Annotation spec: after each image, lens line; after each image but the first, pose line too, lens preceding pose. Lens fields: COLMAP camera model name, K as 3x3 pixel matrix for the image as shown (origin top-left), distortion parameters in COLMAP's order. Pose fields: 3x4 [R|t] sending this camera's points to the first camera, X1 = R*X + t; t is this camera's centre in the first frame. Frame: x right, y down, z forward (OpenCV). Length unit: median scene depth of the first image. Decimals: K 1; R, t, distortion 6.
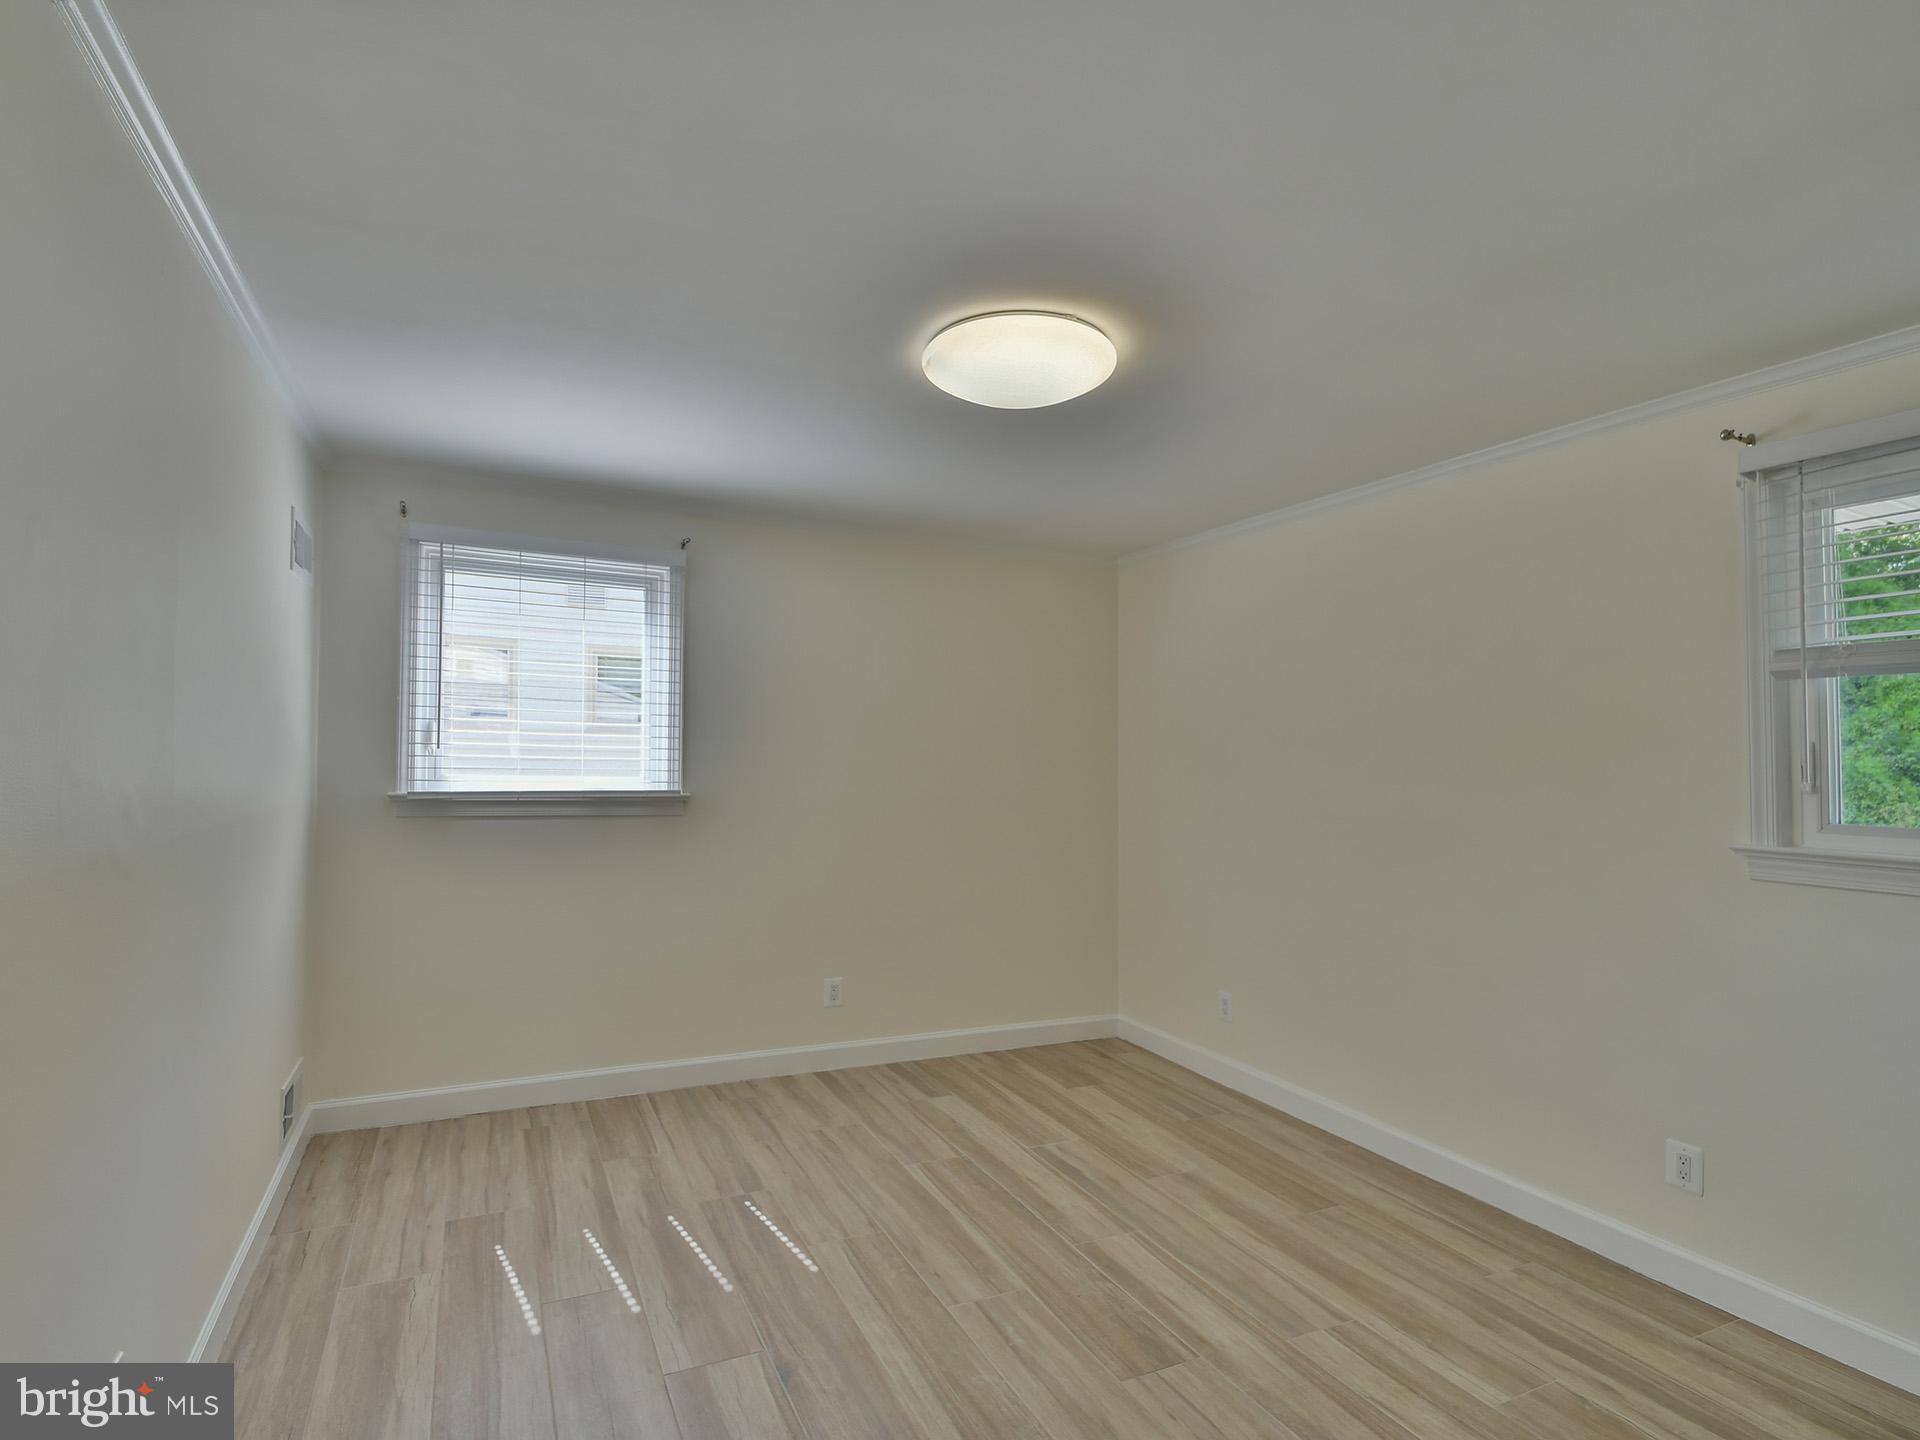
lens RADIAL K [[988.6, 0, 955.2], [0, 988.6, 724.6], [0, 0, 1]] dist [0.004316, -0.010150]
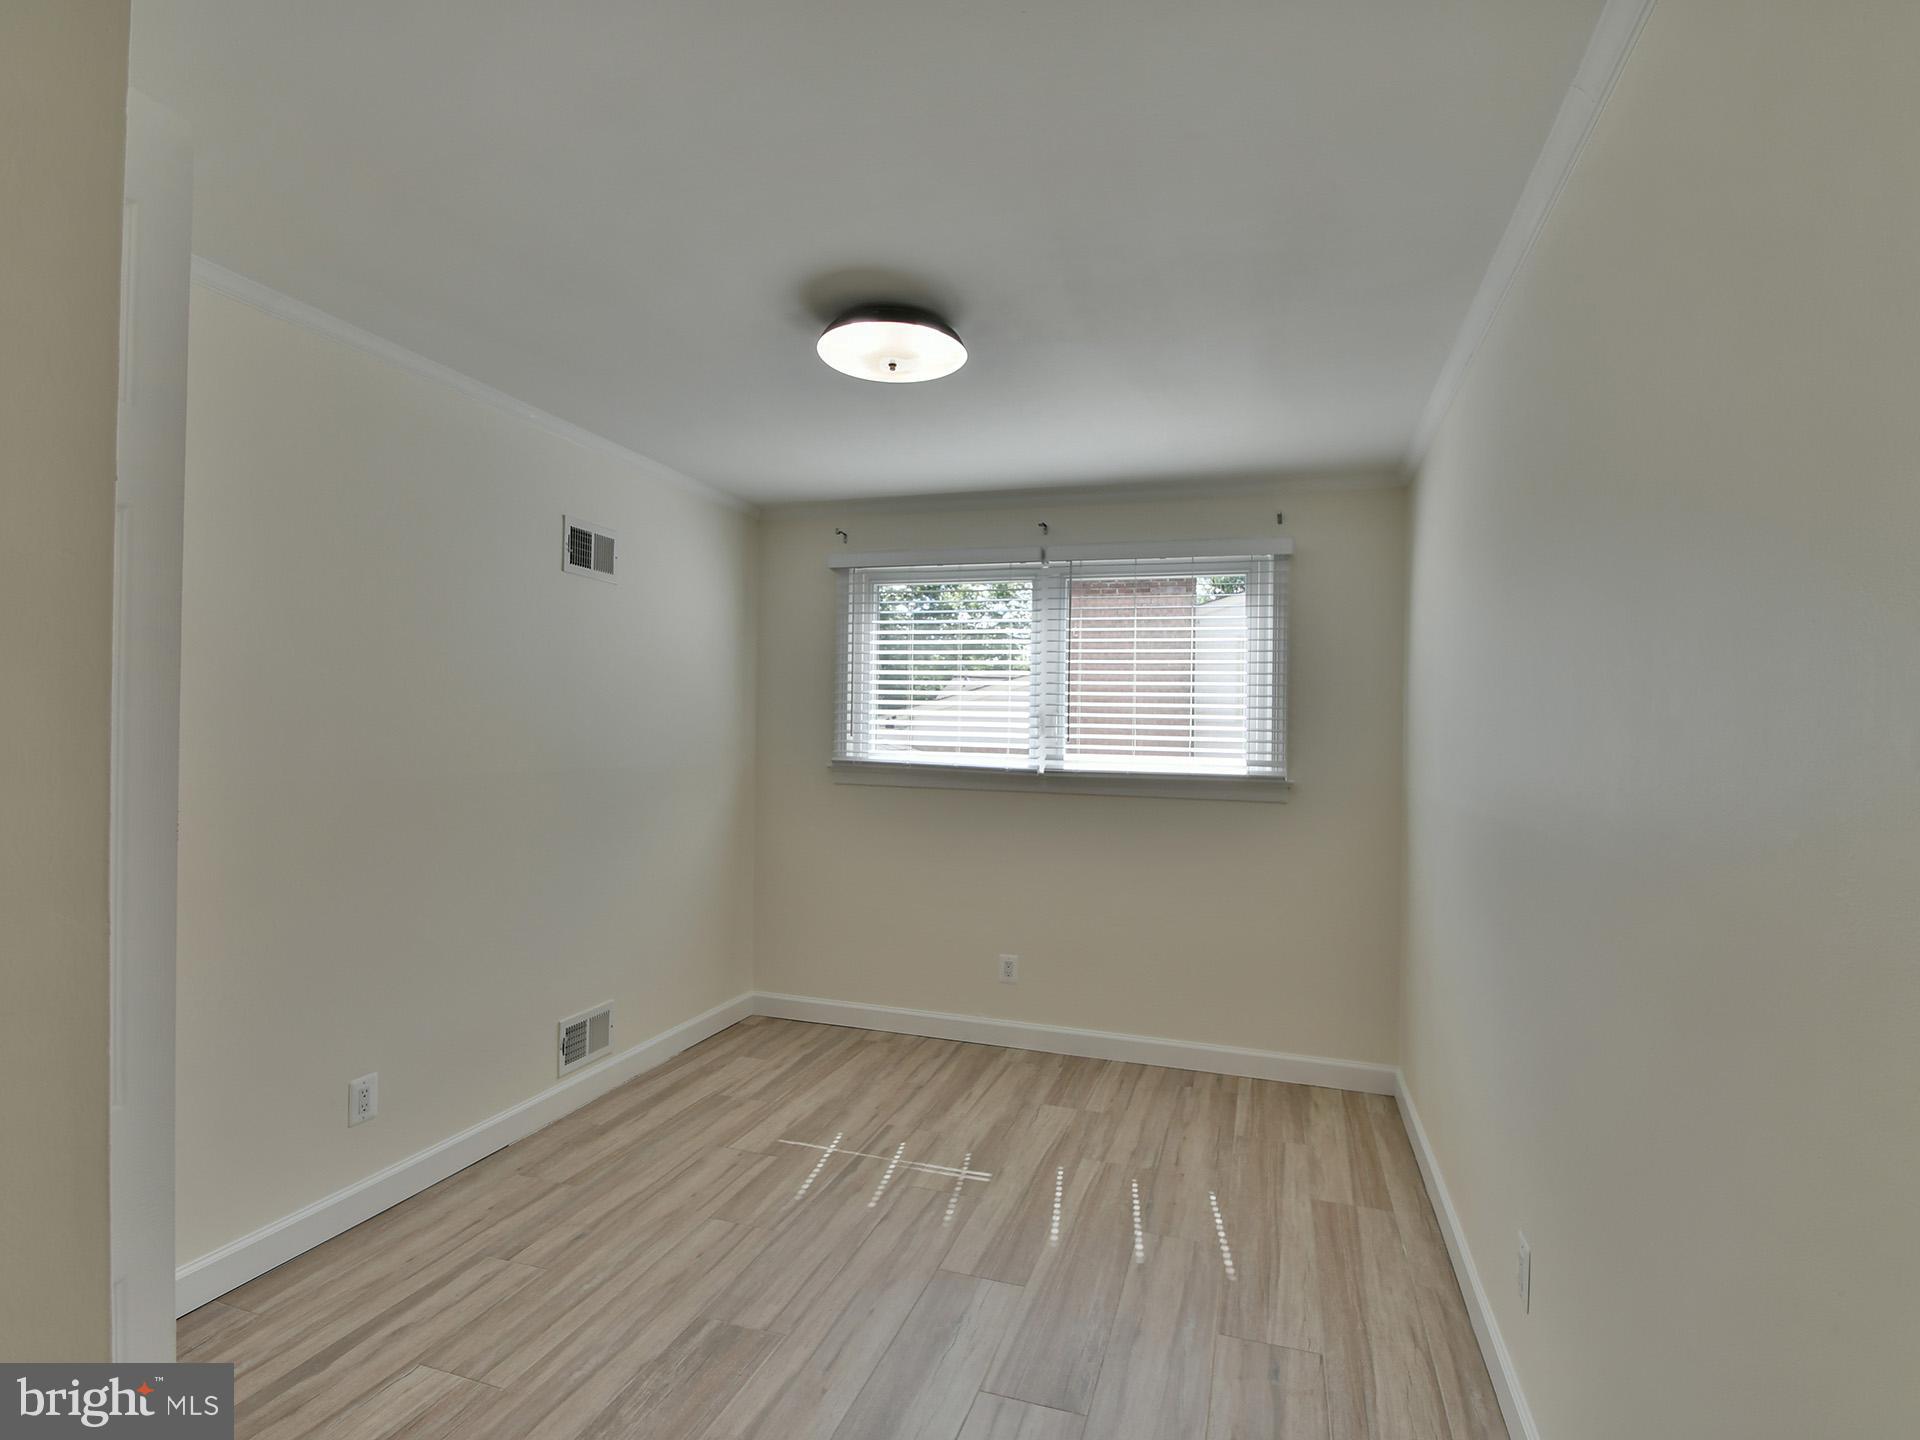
lens RADIAL K [[988.6, 0, 959.8], [0, 988.6, 726.5], [0, 0, 1]] dist [0.004316, -0.010150]
pose [[0.723960, -0.006598, -0.689810, 0.396263], [0.015746, 0.999852, 0.006962, 0.017044], [0.689662, -0.015902, 0.723957, 0.197089]]
